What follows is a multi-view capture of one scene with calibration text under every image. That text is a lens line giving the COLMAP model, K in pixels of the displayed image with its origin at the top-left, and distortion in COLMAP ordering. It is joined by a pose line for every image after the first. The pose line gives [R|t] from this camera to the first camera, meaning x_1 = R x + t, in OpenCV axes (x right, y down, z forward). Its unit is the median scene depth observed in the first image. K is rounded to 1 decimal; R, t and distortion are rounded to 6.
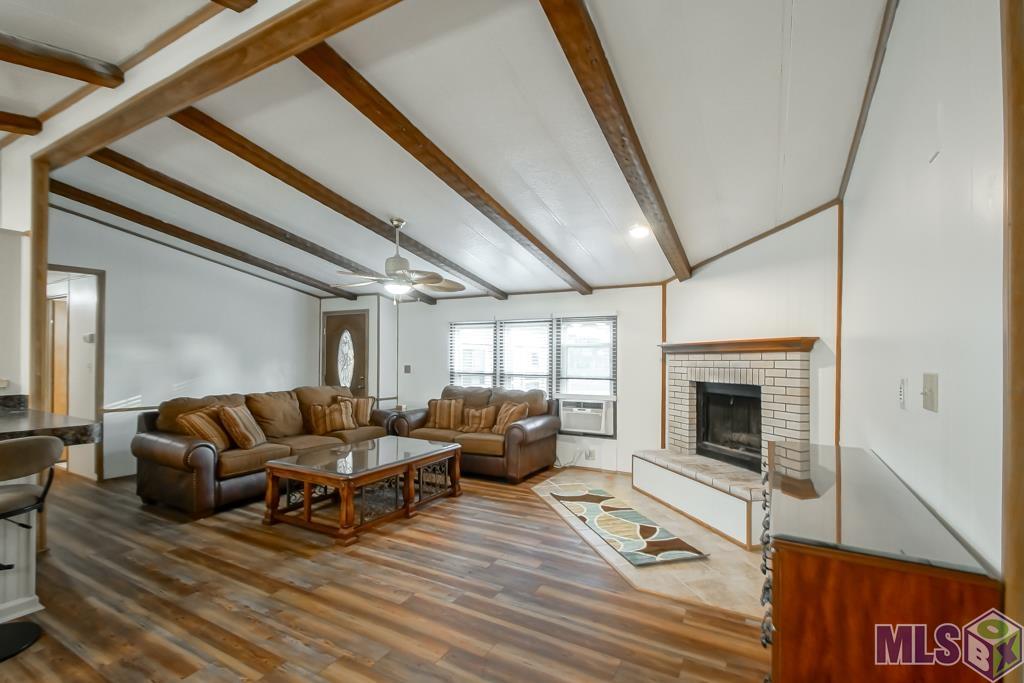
lens RADIAL K [[457.4, 0, 520.3], [0, 457.4, 353.7], [0, 0, 1]] dist [-0.001966, -0.000494]
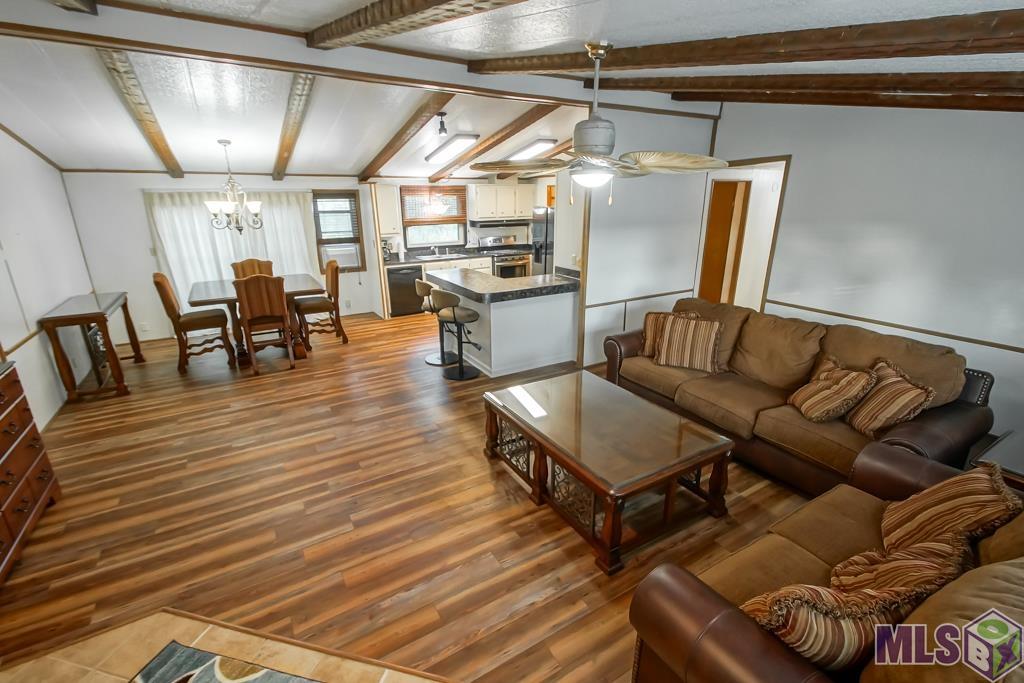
lens RADIAL K [[457.4, 0, 520.3], [0, 457.4, 353.7], [0, 0, 1]] dist [-0.001966, -0.000494]
pose [[-0.511458, 0.276018, -0.813772, 0.397351], [0.007815, 0.948463, 0.316791, -0.143522], [0.859273, 0.155666, -0.487256, 1.590020]]
